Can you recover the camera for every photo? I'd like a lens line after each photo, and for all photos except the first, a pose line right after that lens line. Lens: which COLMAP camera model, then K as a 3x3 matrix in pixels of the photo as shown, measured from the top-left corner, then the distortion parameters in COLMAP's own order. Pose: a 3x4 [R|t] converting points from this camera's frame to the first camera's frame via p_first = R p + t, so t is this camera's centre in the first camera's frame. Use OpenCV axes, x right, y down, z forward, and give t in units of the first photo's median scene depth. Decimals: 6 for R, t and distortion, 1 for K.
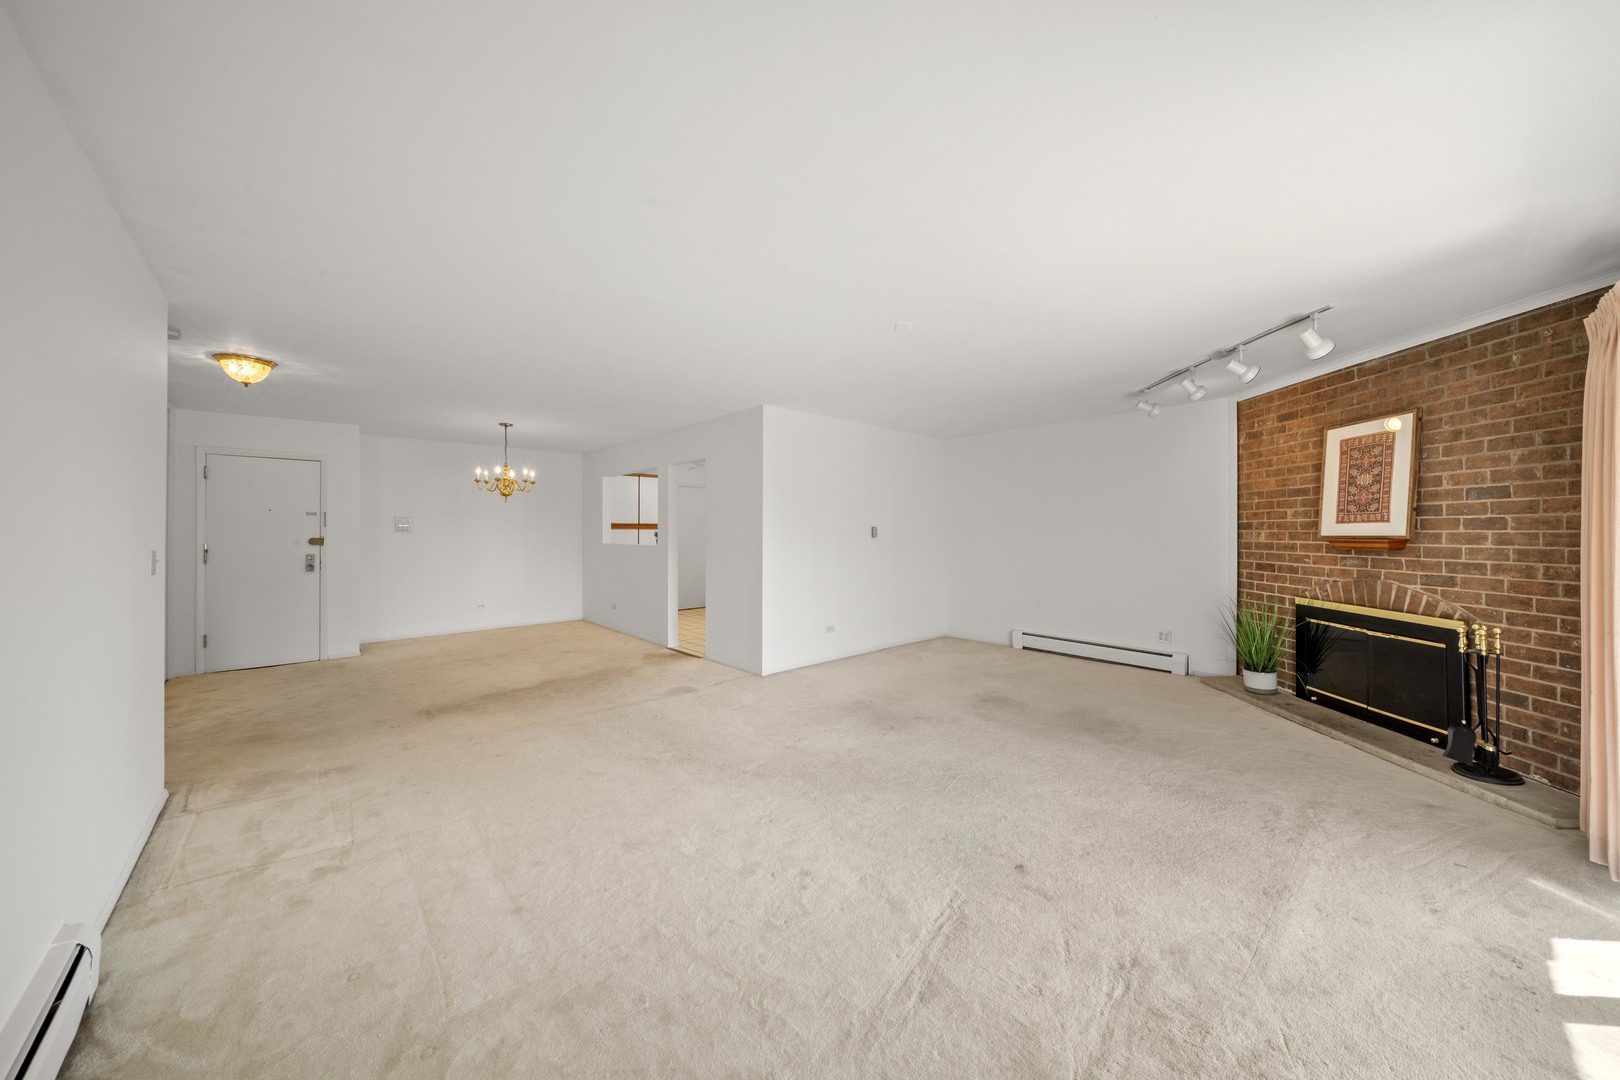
lens RADIAL K [[569.6, 0, 797.1], [0, 569.6, 535.7], [0, 0, 1]] dist [-0.000932, -0.000397]
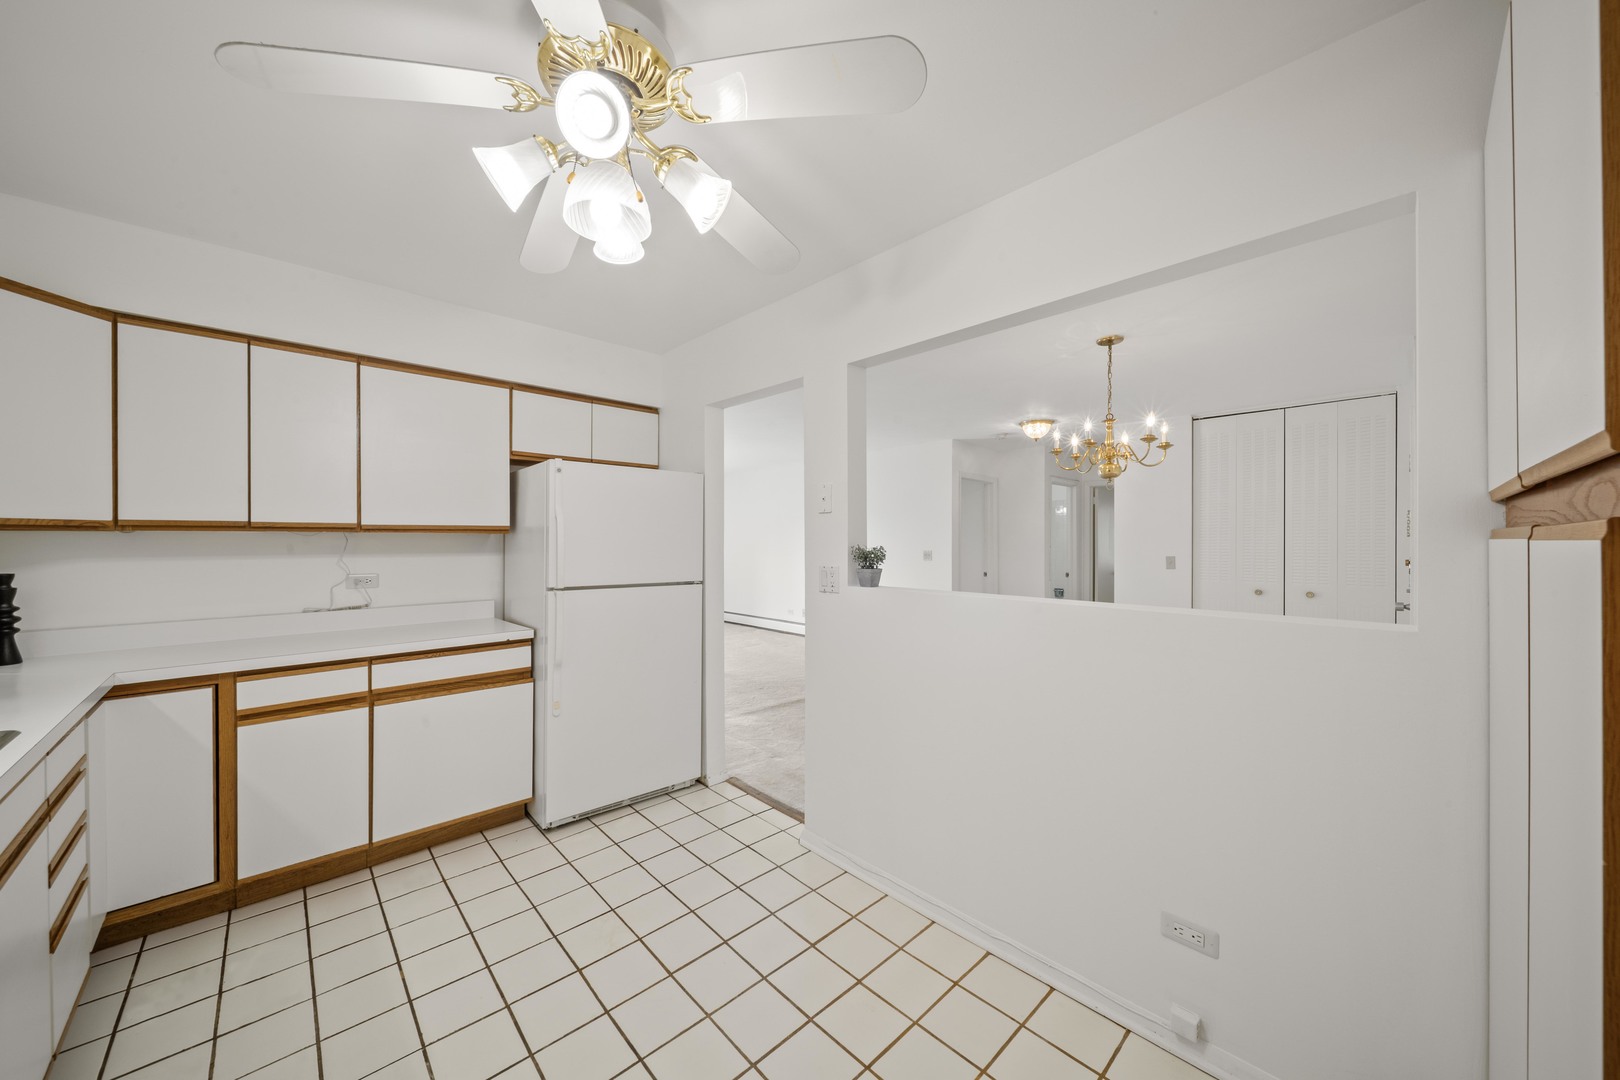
lens RADIAL K [[569.6, 0, 797.1], [0, 569.6, 535.7], [0, 0, 1]] dist [-0.000932, -0.000397]
pose [[-0.999755, -0.015065, -0.016235, -0.387128], [-0.014931, 0.999854, -0.008297, -0.025821], [0.016358, -0.008052, -0.999834, 2.204439]]
